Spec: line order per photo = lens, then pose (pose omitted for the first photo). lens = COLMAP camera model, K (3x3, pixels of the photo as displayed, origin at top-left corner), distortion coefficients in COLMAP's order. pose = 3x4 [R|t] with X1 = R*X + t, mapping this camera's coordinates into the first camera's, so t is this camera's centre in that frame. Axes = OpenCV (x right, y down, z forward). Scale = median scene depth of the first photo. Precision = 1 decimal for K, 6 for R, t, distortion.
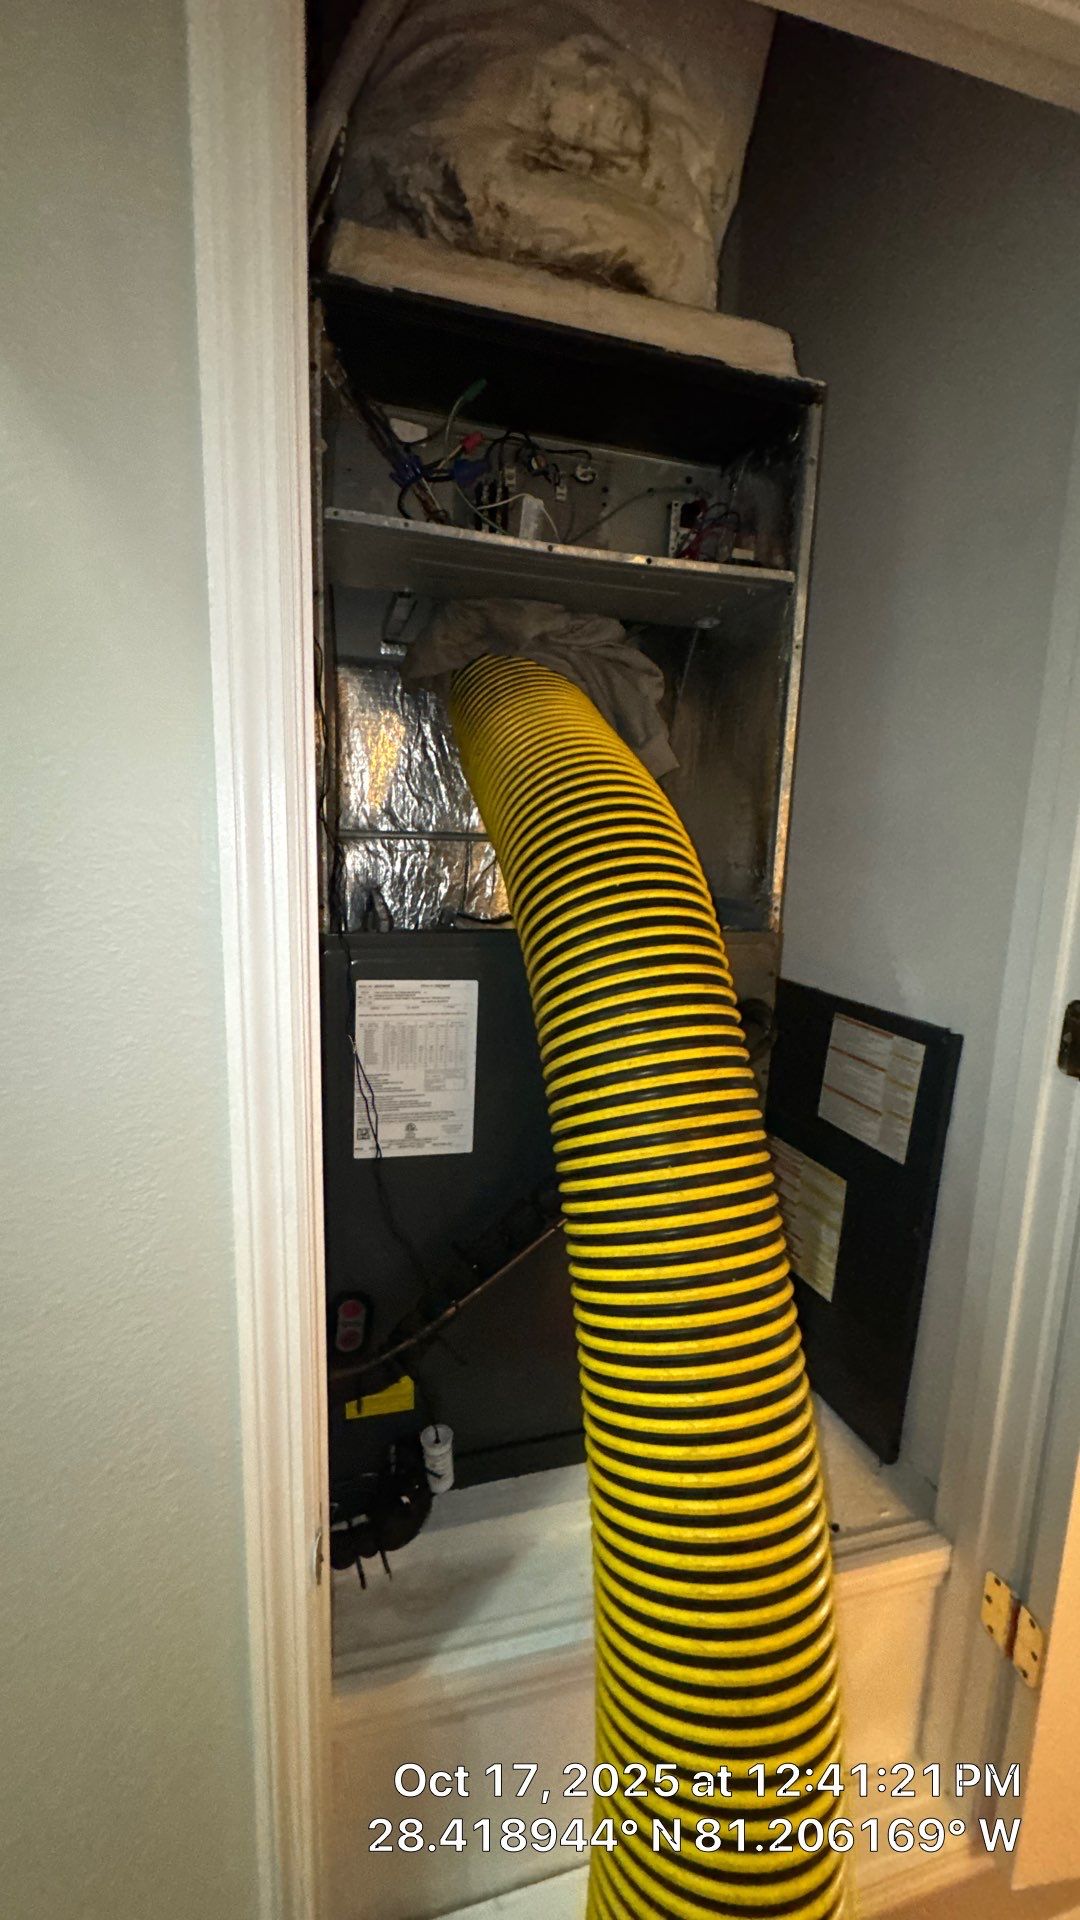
lens RADIAL K [[766.2, 0, 541.5], [0, 766.2, 959.6], [0, 0, 1]] dist [-0.005542, 0.000626]
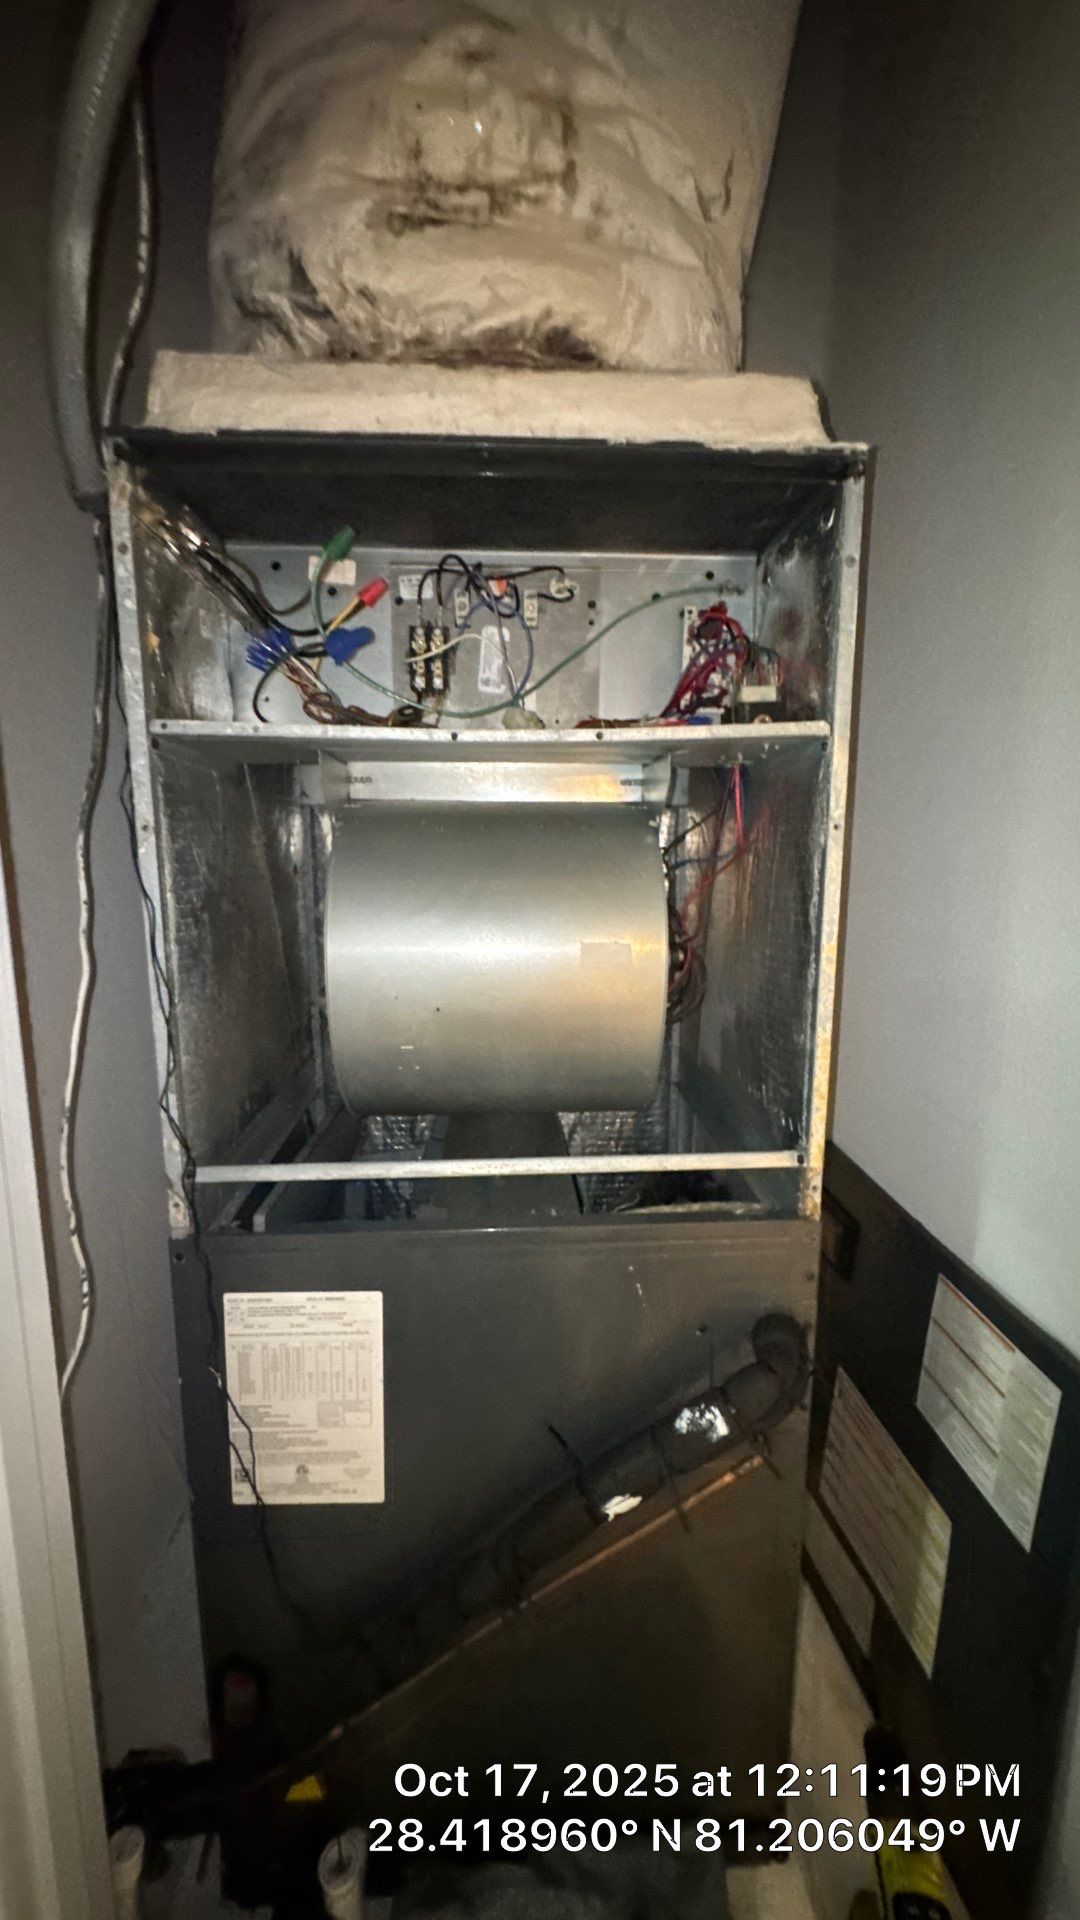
lens RADIAL K [[766.2, 0, 538.4], [0, 766.2, 960.6], [0, 0, 1]] dist [-0.005542, 0.000626]
pose [[0.975012, 0.001354, -0.222146, 0.256127], [-0.002979, 0.999971, -0.006977, -0.320070], [0.222130, 0.007465, 0.974988, 0.309007]]
